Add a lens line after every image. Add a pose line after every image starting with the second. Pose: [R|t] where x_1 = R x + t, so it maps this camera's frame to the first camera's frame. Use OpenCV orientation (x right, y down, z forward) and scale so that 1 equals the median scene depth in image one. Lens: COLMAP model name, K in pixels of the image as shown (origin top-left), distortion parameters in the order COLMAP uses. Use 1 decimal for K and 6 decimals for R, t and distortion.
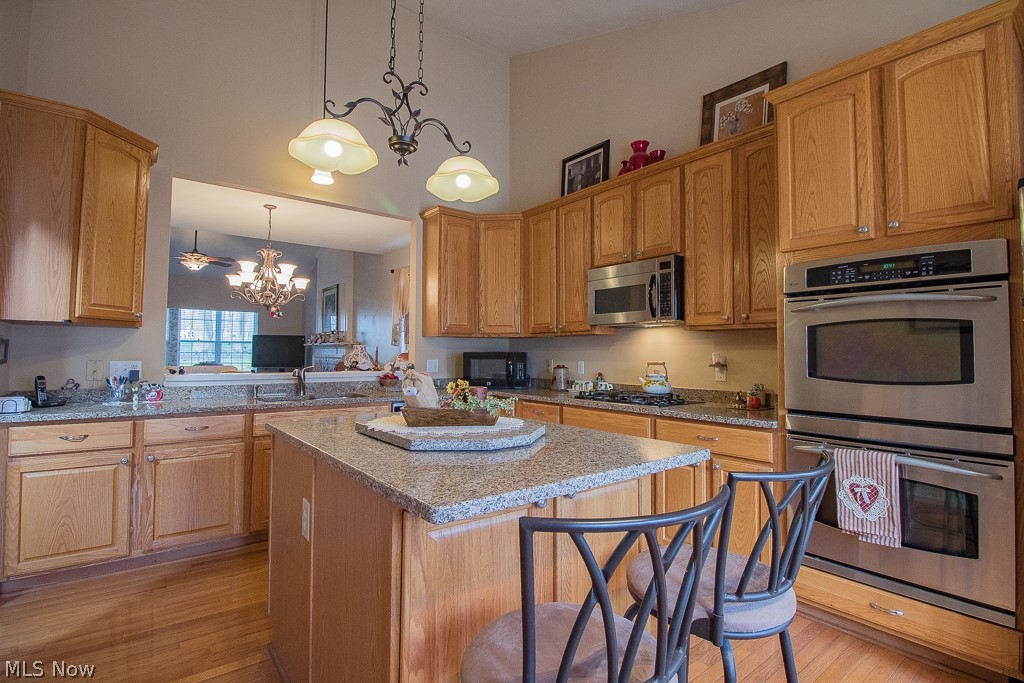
lens RADIAL K [[473.9, 0, 513.0], [0, 473.9, 333.6], [0, 0, 1]] dist [0.001442, -0.013716]
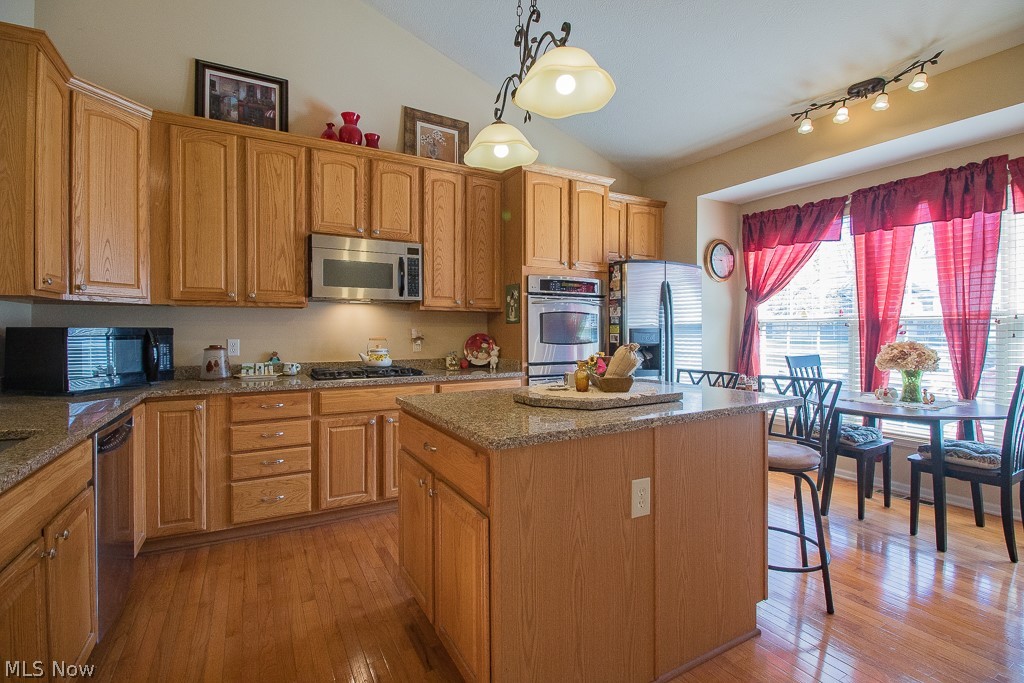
lens RADIAL K [[465.6, 0, 516.1], [0, 465.6, 332.7], [0, 0, 1]] dist [-0.001311, -0.012497]
pose [[0.165817, -0.008173, 0.986123, -0.619193], [-0.039873, 0.999092, 0.014985, 0.019321], [-0.985350, -0.041805, 0.165341, 0.479533]]
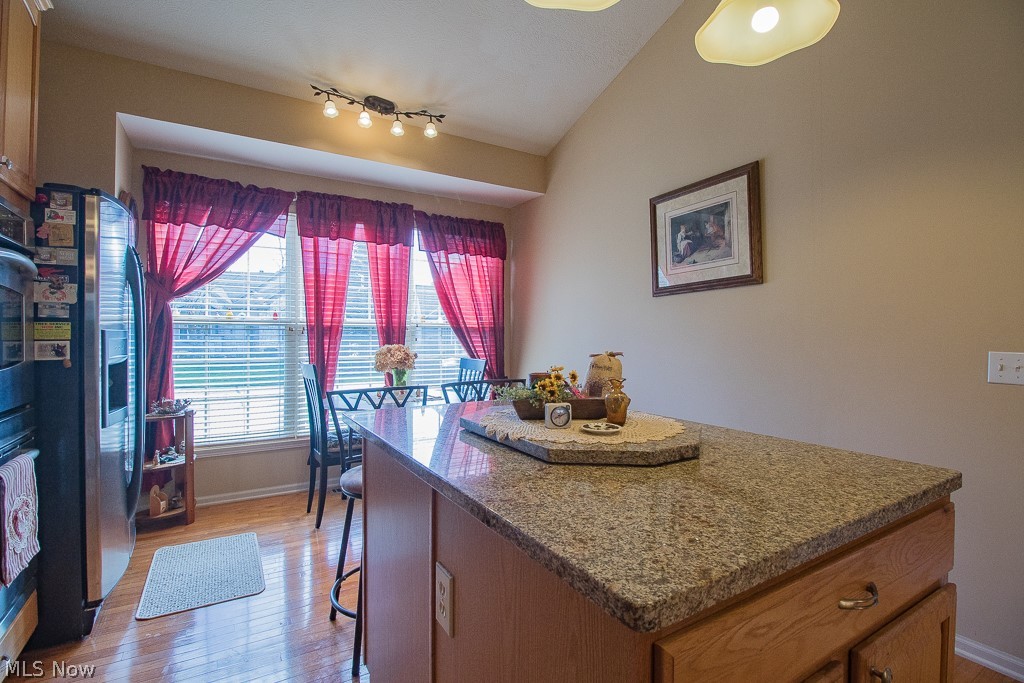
lens RADIAL K [[473.9, 0, 513.0], [0, 473.9, 333.6], [0, 0, 1]] dist [0.001442, -0.013716]
pose [[-0.991408, -0.001953, 0.130789, -0.053958], [-0.007901, 0.998957, -0.044975, 0.039716], [-0.130565, -0.045622, -0.990390, 0.861668]]
